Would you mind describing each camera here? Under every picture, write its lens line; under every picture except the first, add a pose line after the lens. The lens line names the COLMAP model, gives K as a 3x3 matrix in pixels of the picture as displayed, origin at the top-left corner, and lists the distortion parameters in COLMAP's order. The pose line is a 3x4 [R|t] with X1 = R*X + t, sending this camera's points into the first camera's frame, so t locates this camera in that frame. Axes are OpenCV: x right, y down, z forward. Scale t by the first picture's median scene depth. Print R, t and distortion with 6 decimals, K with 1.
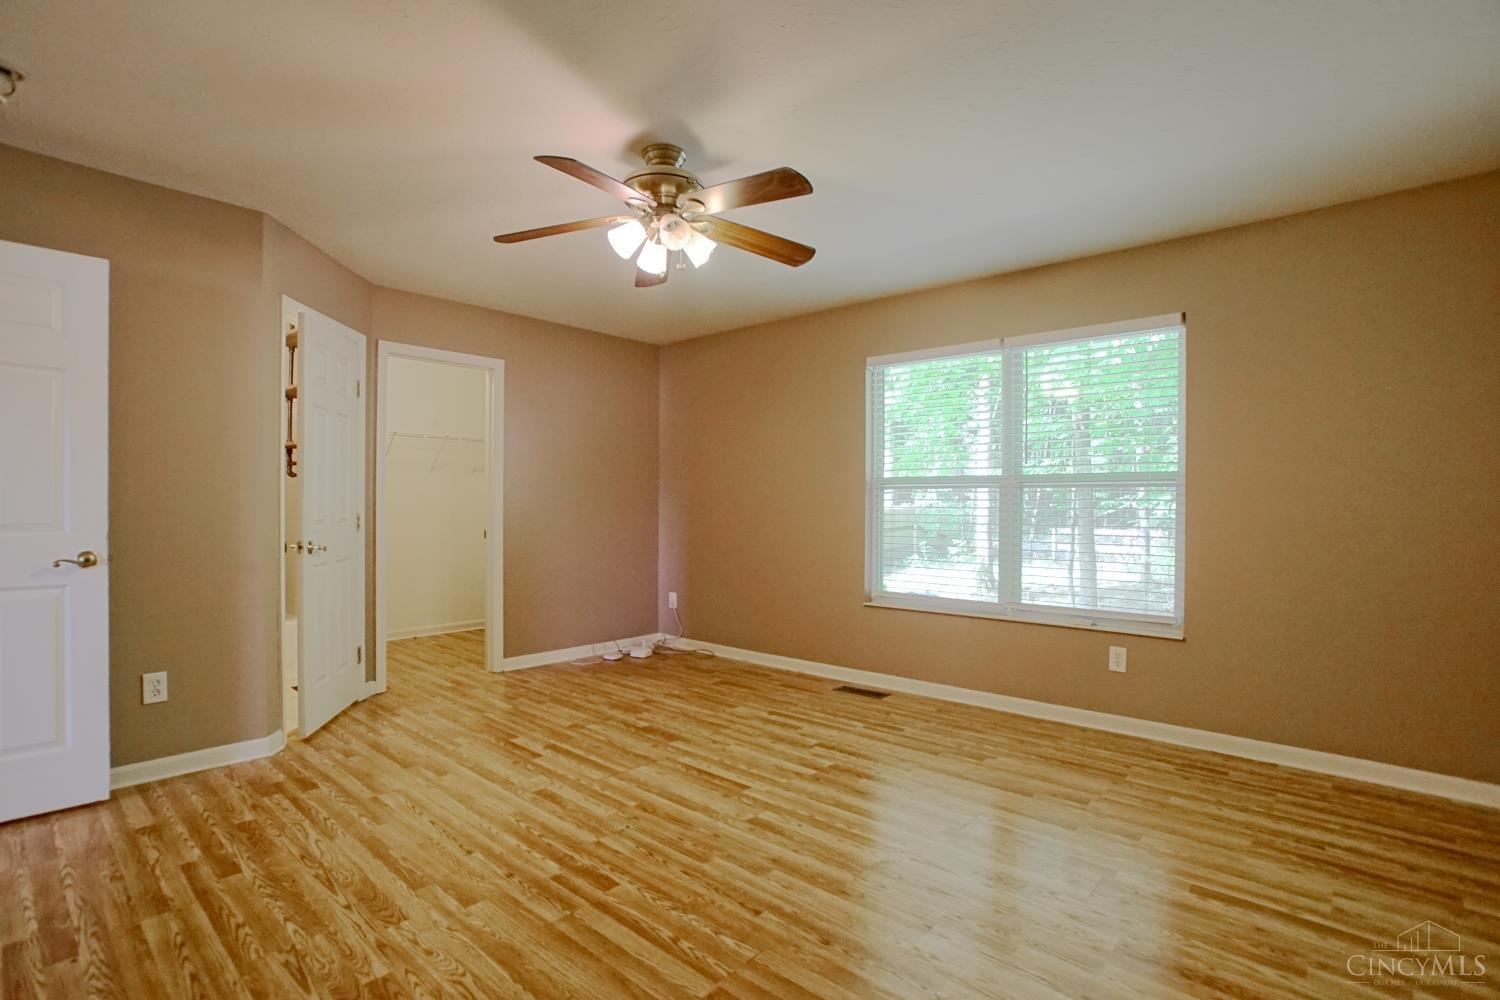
lens RADIAL K [[719.4, 0, 738.5], [0, 719.4, 511.6], [0, 0, 1]] dist [-0.074148, 0.034574]
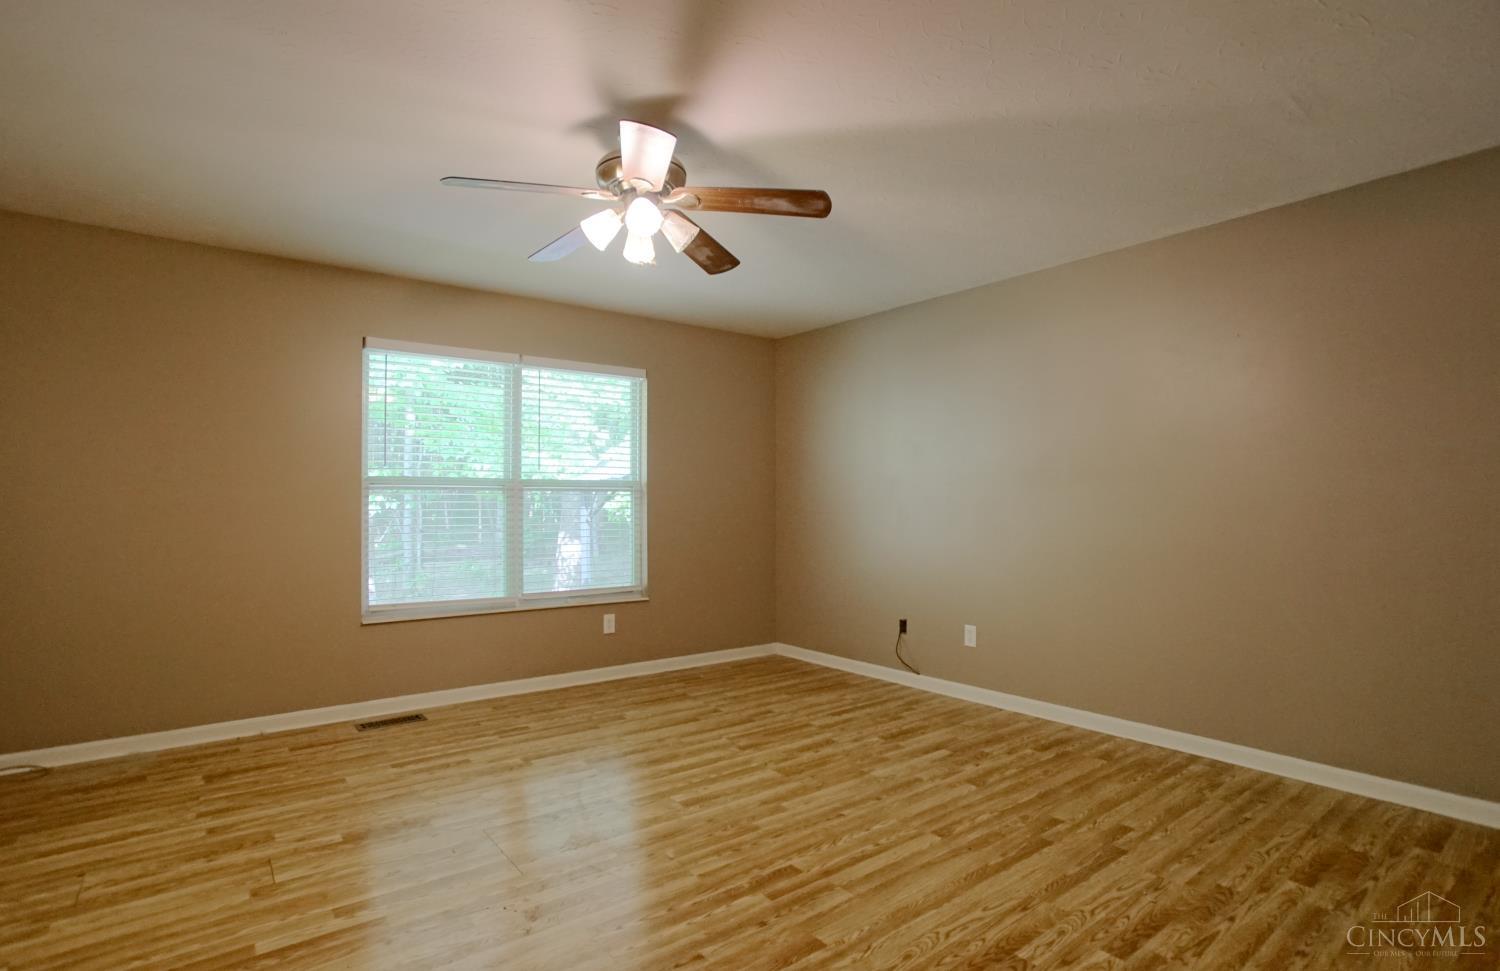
lens RADIAL K [[725.7, 0, 740.7], [0, 725.7, 487.9], [0, 0, 1]] dist [-0.074133, 0.032728]
pose [[0.180210, 0.015973, 0.983498, -0.877247], [0.011528, 0.999765, -0.018350, -0.017769], [-0.983561, 0.014644, 0.179984, 0.608958]]
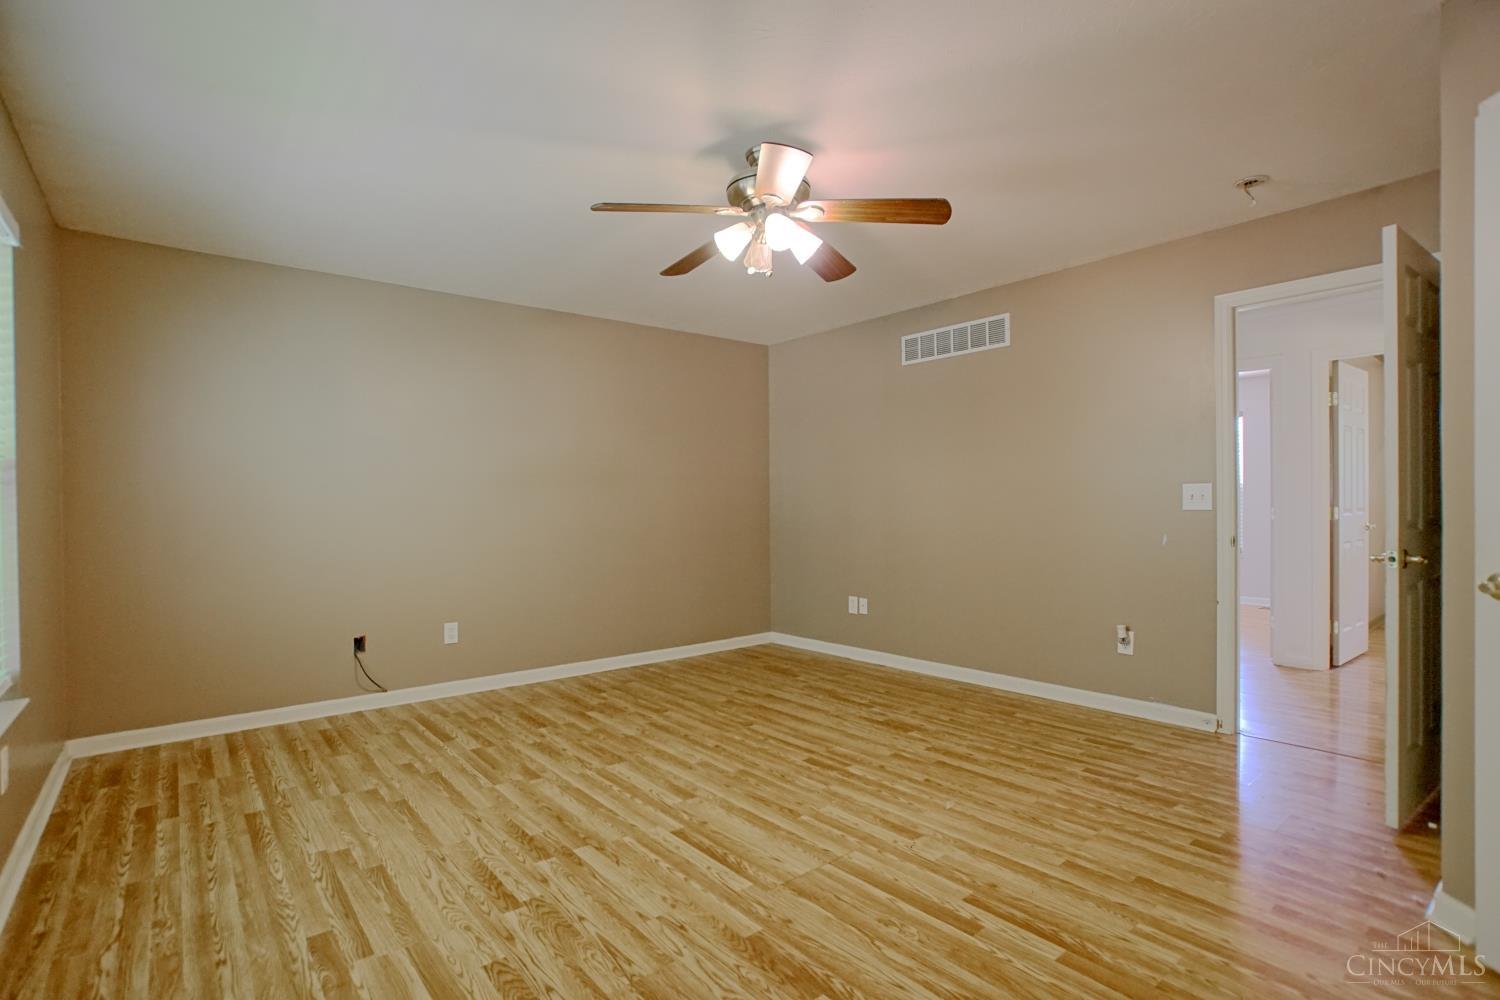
lens RADIAL K [[719.4, 0, 728.1], [0, 719.4, 505.4], [0, 0, 1]] dist [-0.071037, 0.028982]
pose [[-0.986657, 0.005364, 0.162723, -0.182556], [0.007356, 0.999905, 0.011641, -0.016269], [-0.162646, 0.012683, -0.986603, 1.738229]]
